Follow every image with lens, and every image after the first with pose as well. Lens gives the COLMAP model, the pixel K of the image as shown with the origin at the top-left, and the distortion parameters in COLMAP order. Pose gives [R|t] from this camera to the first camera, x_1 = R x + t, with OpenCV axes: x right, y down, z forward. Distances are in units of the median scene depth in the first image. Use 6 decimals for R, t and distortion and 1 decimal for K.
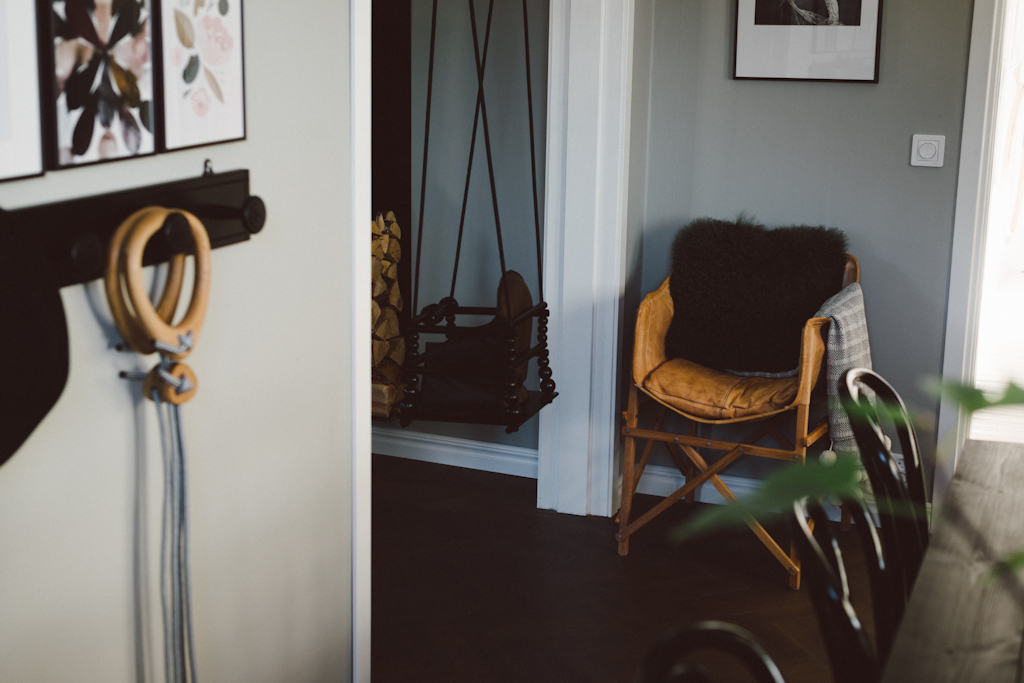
lens RADIAL K [[1496.2, 0, 510.4], [0, 1496.2, 340.6], [0, 0, 1]] dist [0.034460, 0.000000]
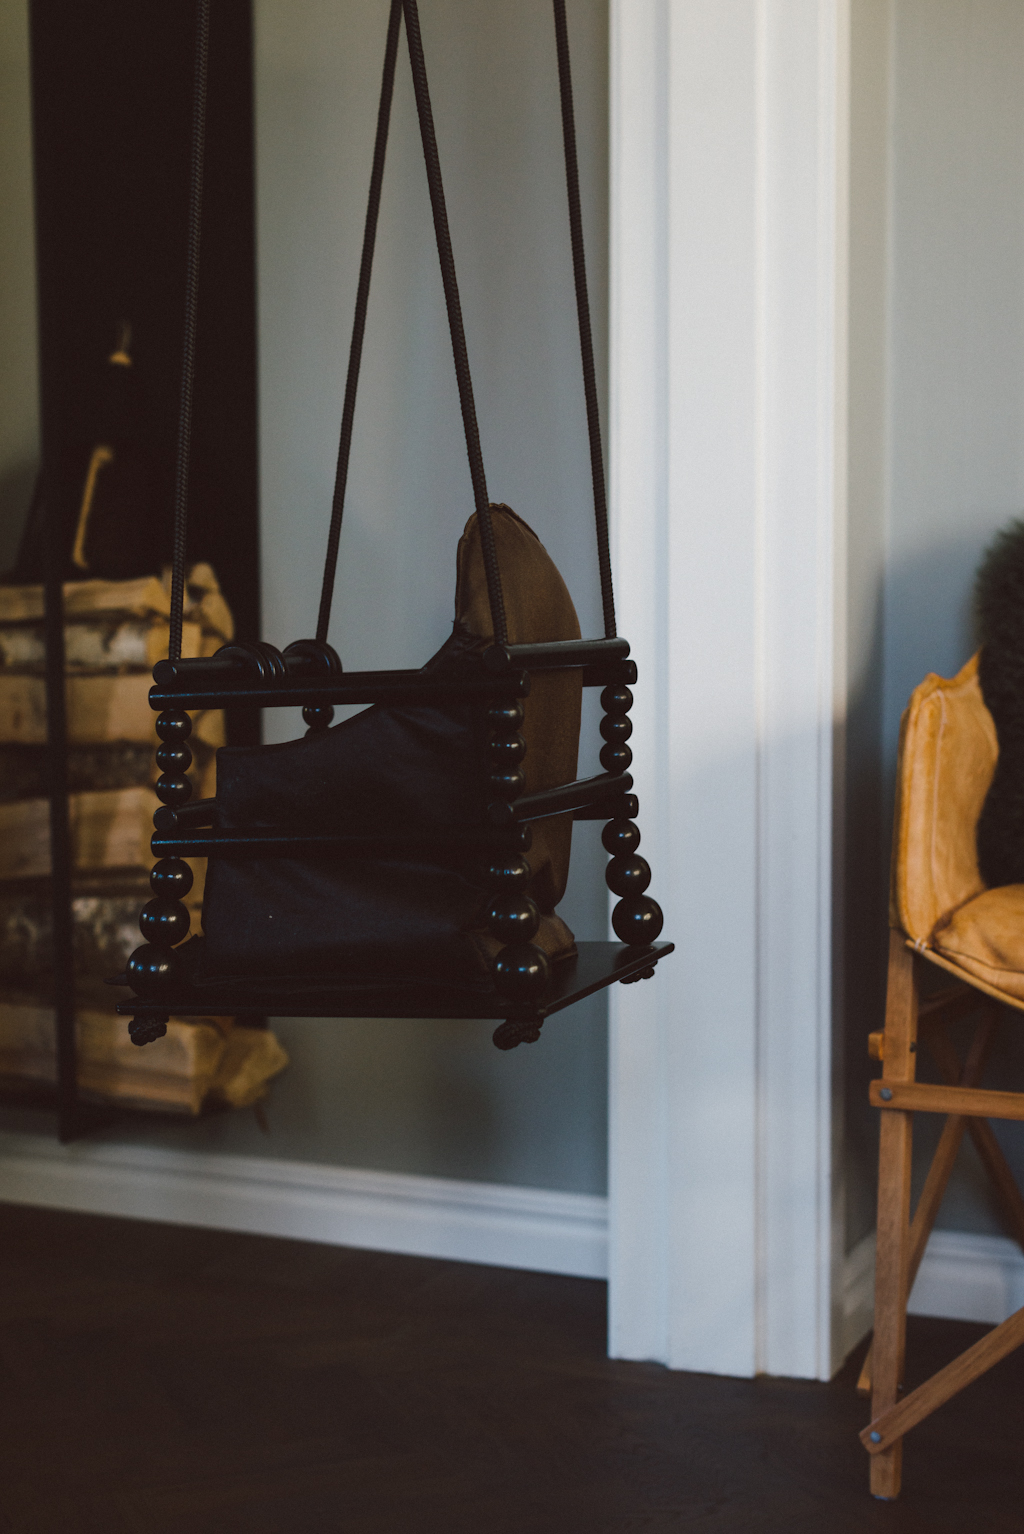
lens RADIAL K [[2241.4, 0, 517.0], [0, 2241.4, 772.3], [0, 0, 1]] dist [0.034460, 0.000000]
pose [[0.999723, -0.019264, -0.013546, 0.006848], [0.016676, 0.985234, -0.170400, 0.073142], [0.016628, 0.170126, 0.985282, 0.512405]]
